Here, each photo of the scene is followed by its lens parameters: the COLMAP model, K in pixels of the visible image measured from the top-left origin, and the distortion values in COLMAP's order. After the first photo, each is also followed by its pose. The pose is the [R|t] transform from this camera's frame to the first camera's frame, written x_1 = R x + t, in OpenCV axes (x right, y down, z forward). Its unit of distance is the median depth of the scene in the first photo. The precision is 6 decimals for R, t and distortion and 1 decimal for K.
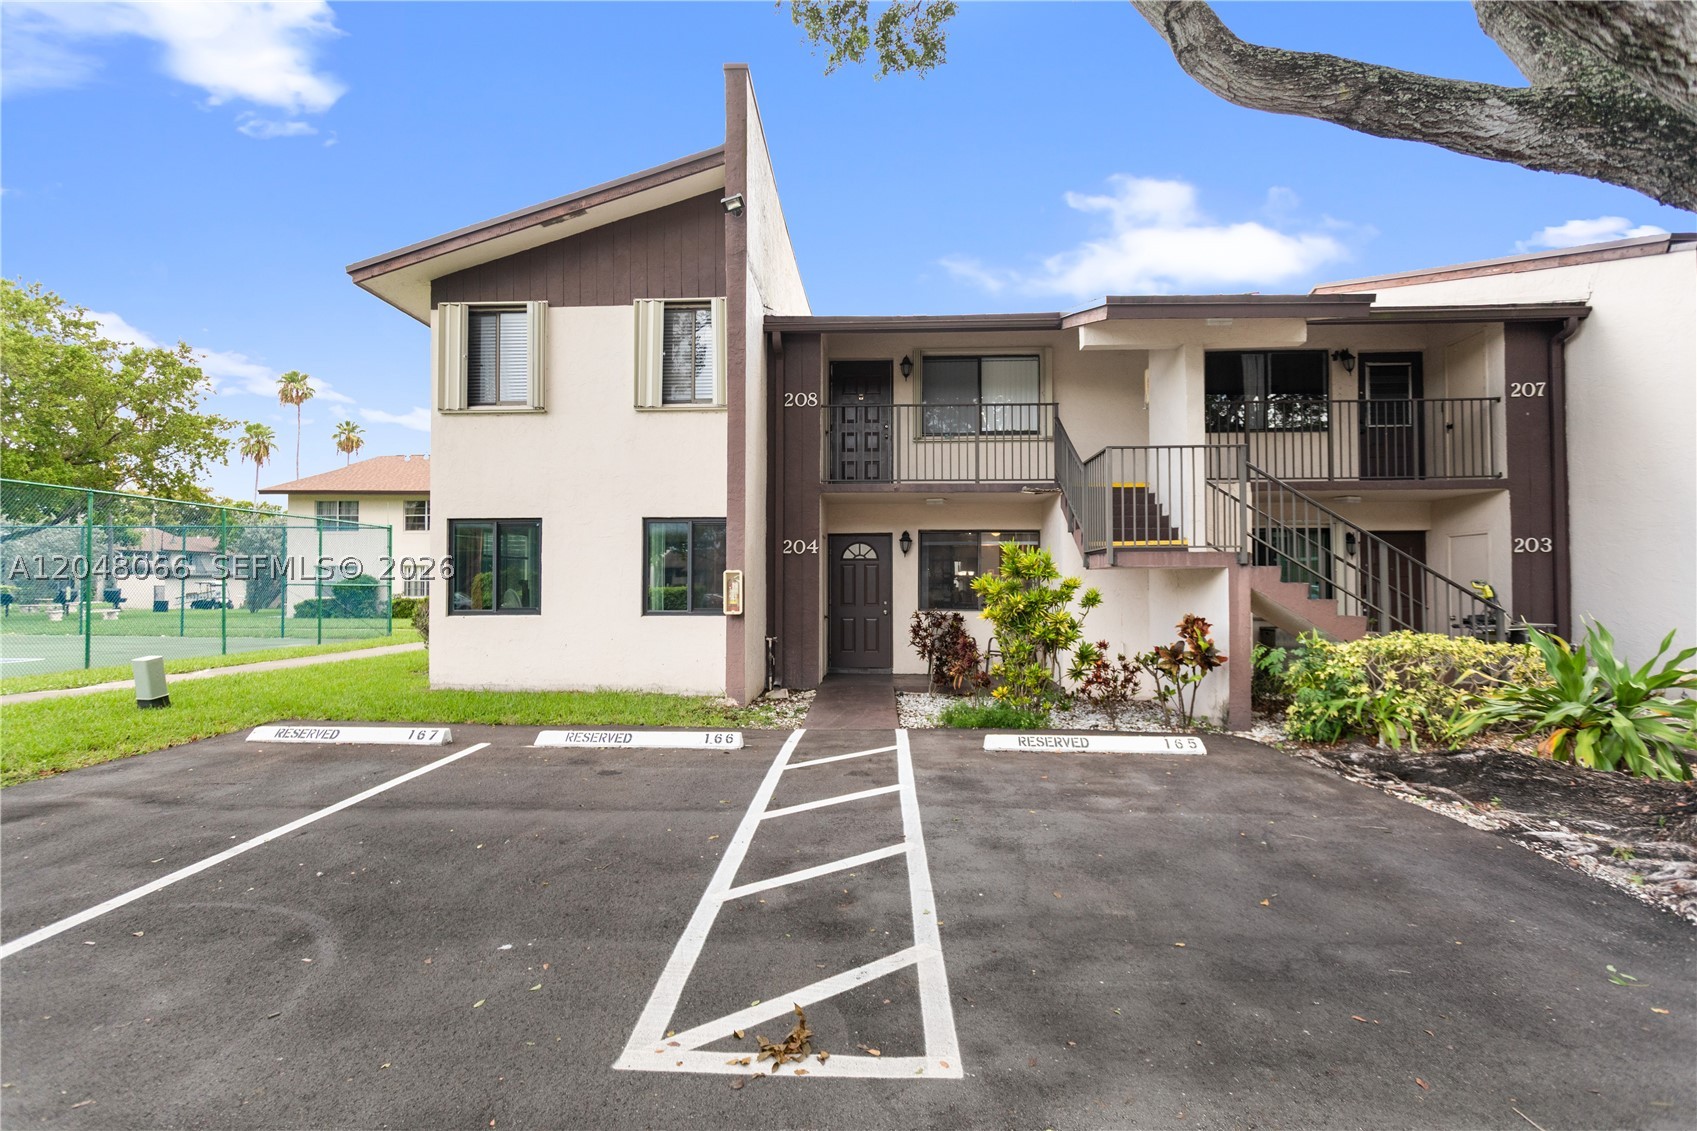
lens RADIAL K [[860.0, 0, 847.3], [0, 860.0, 564.9], [0, 0, 1]] dist [-0.006761, 0.000939]
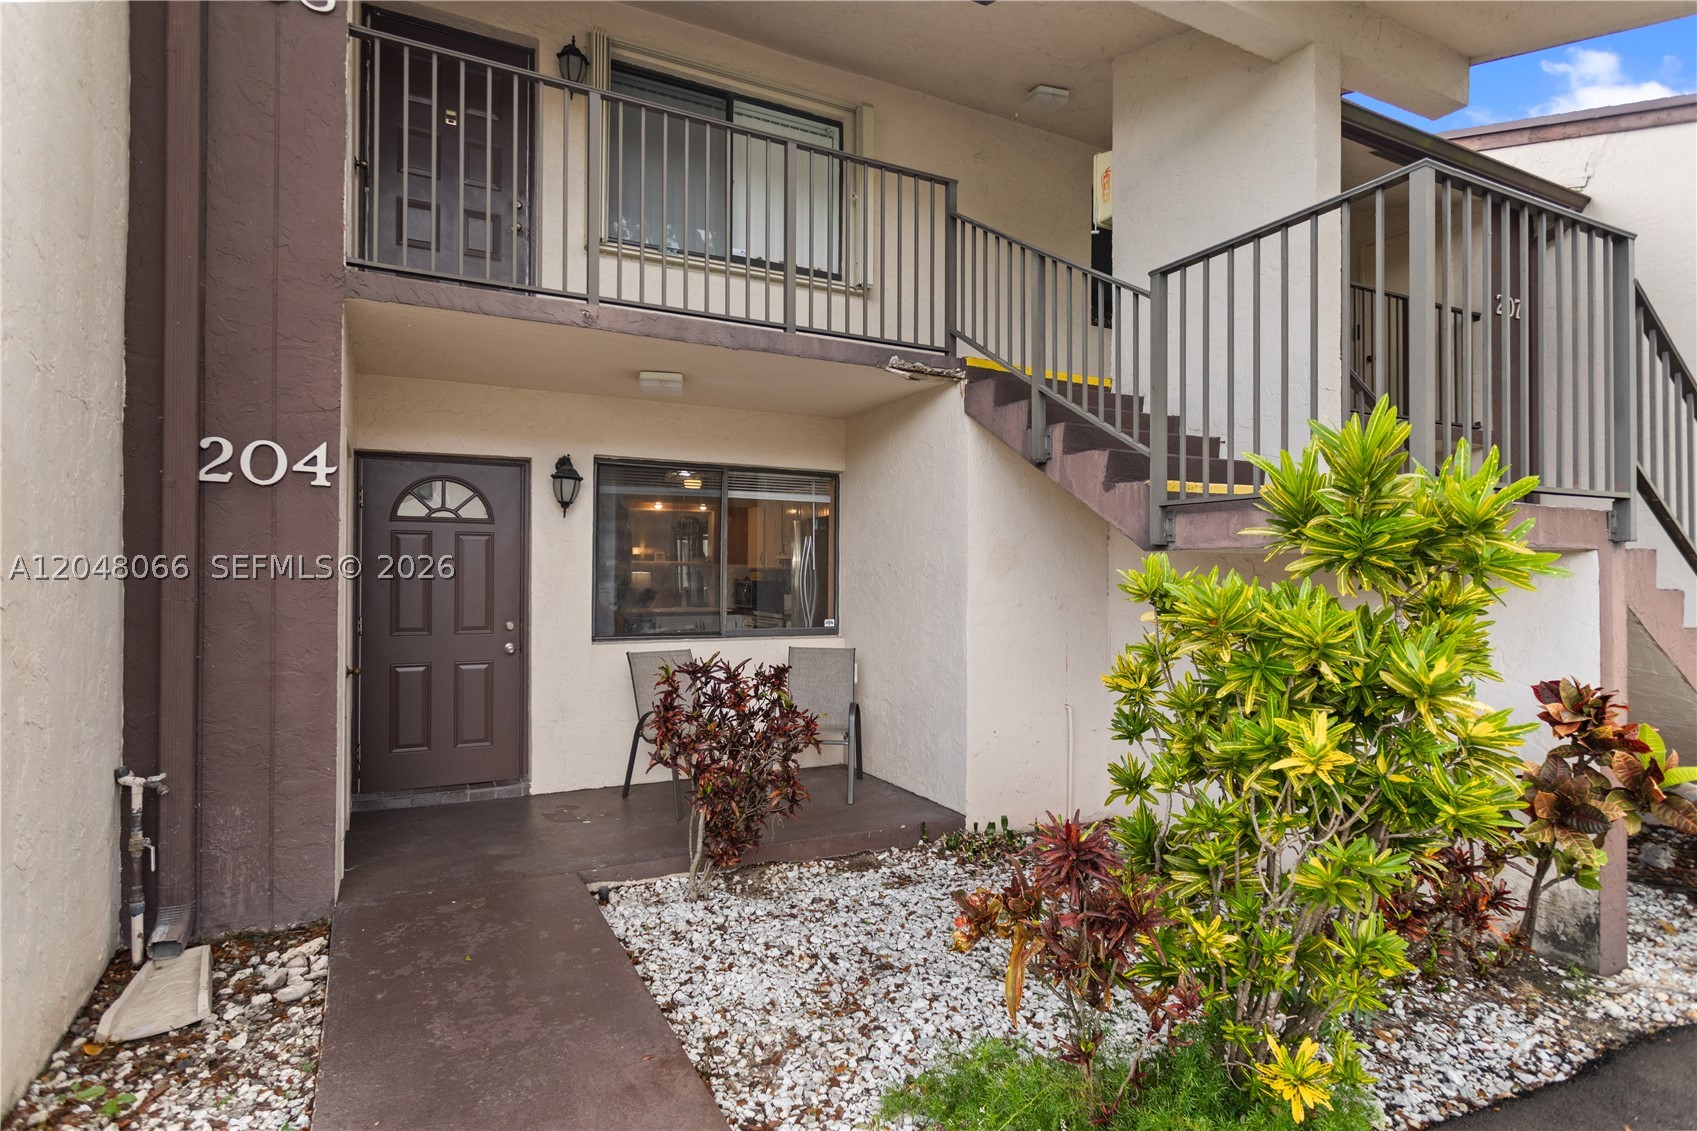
lens RADIAL K [[860.0, 0, 840.4], [0, 860.0, 566.6], [0, 0, 1]] dist [-0.006761, 0.000939]
pose [[0.863023, 0.006792, 0.505119, -0.029110], [-0.014198, 0.999841, 0.010814, 0.008686], [-0.504965, -0.016505, 0.862982, 0.569582]]
